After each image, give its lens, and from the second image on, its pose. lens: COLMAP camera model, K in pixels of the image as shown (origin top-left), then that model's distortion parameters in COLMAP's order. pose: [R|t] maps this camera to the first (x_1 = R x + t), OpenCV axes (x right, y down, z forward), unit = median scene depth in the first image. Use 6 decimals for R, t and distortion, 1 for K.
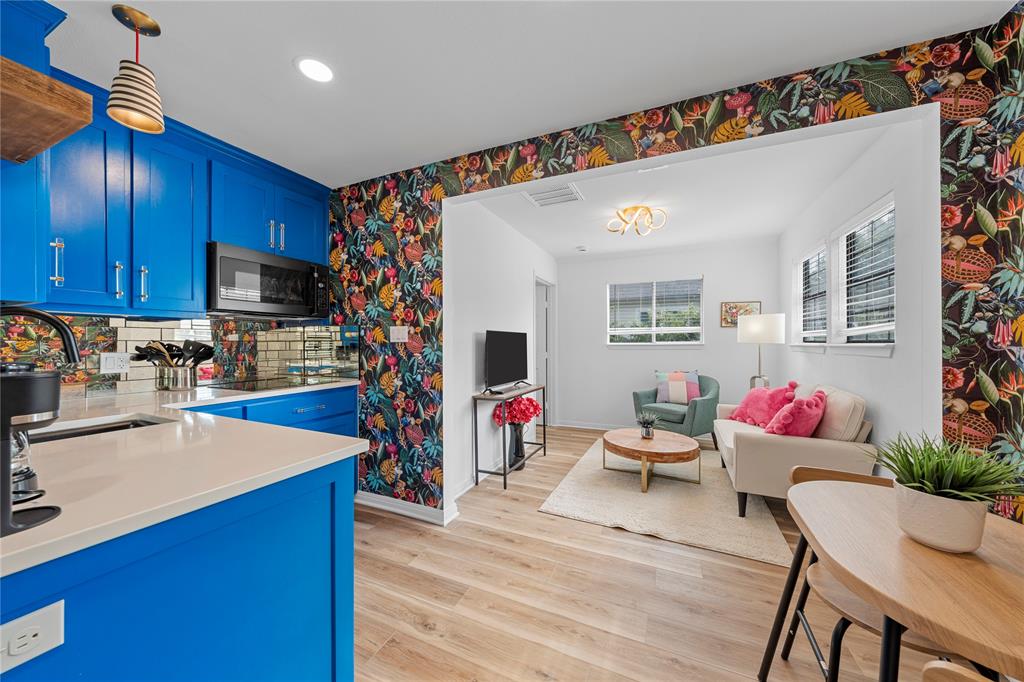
lens RADIAL K [[352.9, 0, 512.0], [0, 352.9, 341.0], [0, 0, 1]] dist [0.001202, 0.000072]
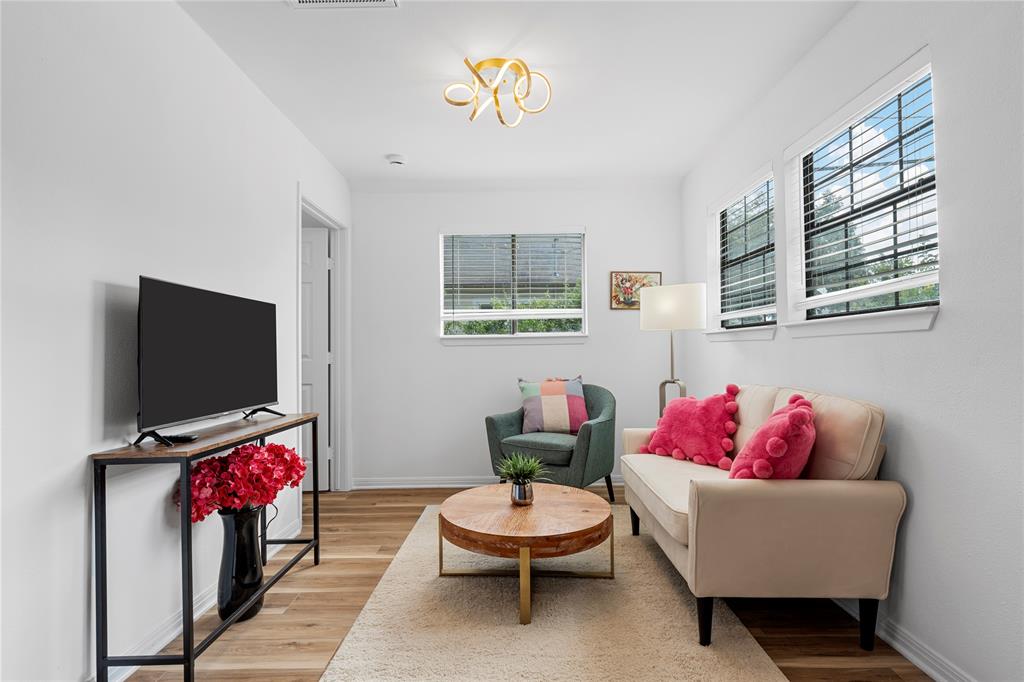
lens RADIAL K [[504.6, 0, 512.0], [0, 504.6, 341.0], [0, 0, 1]] dist [-0.001380, -0.000136]
pose [[0.913475, -0.000422, 0.406894, 0.065479], [0.006760, 0.999877, -0.014141, 0.043938], [-0.406838, 0.015668, 0.913366, 0.315192]]
